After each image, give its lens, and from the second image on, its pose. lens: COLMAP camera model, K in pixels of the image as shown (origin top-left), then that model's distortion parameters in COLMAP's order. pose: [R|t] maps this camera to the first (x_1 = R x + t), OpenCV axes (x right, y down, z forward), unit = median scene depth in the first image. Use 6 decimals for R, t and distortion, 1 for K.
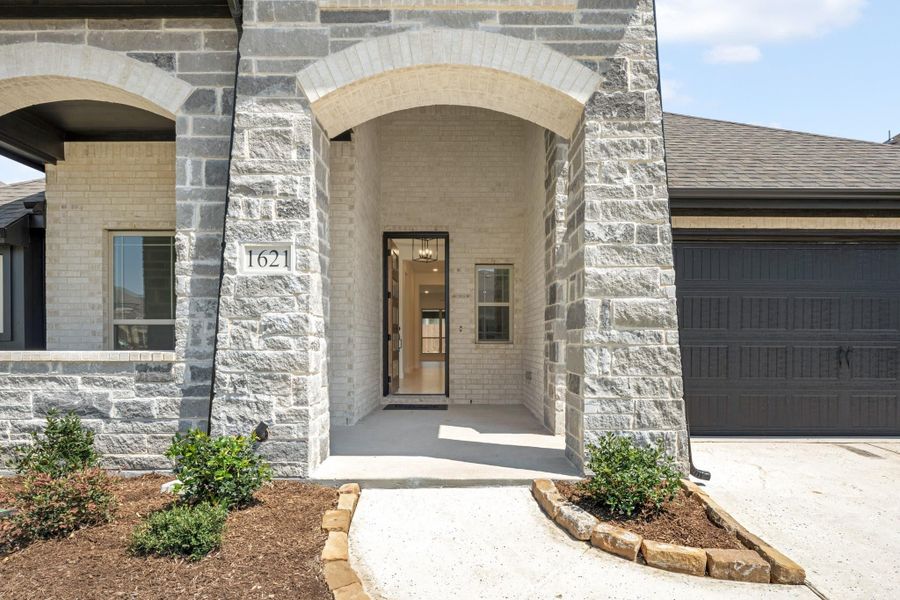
lens RADIAL K [[394.7, 0, 471.7], [0, 394.7, 313.9], [0, 0, 1]] dist [-0.000624, -0.000247]
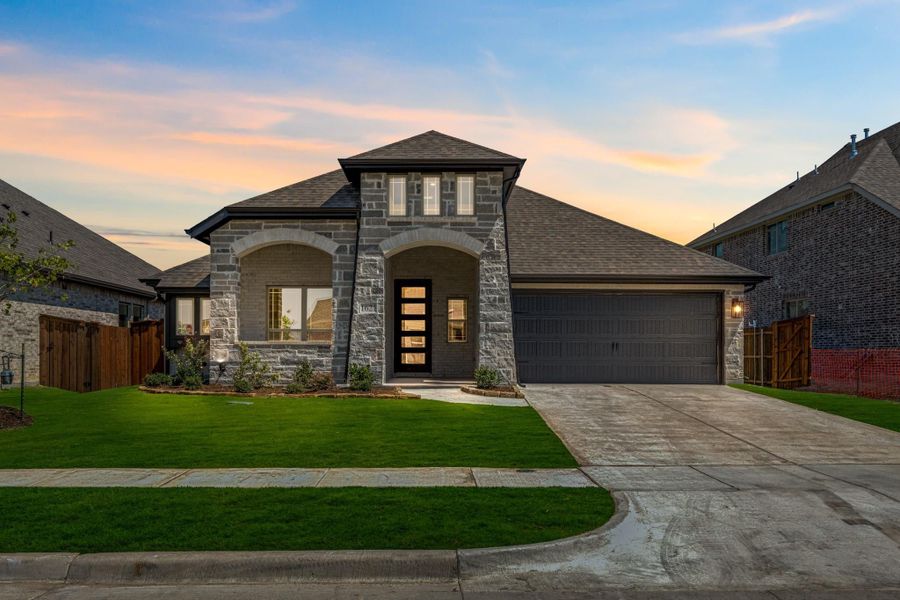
lens RADIAL K [[362.3, 0, 450.5], [0, 362.3, 304.9], [0, 0, 1]] dist [-0.000839, -0.000228]
pose [[0.999994, 0.001350, -0.003062, 0.083343], [-0.001501, 0.998757, -0.049817, -0.033357], [0.002991, 0.049821, 0.998754, -1.598560]]
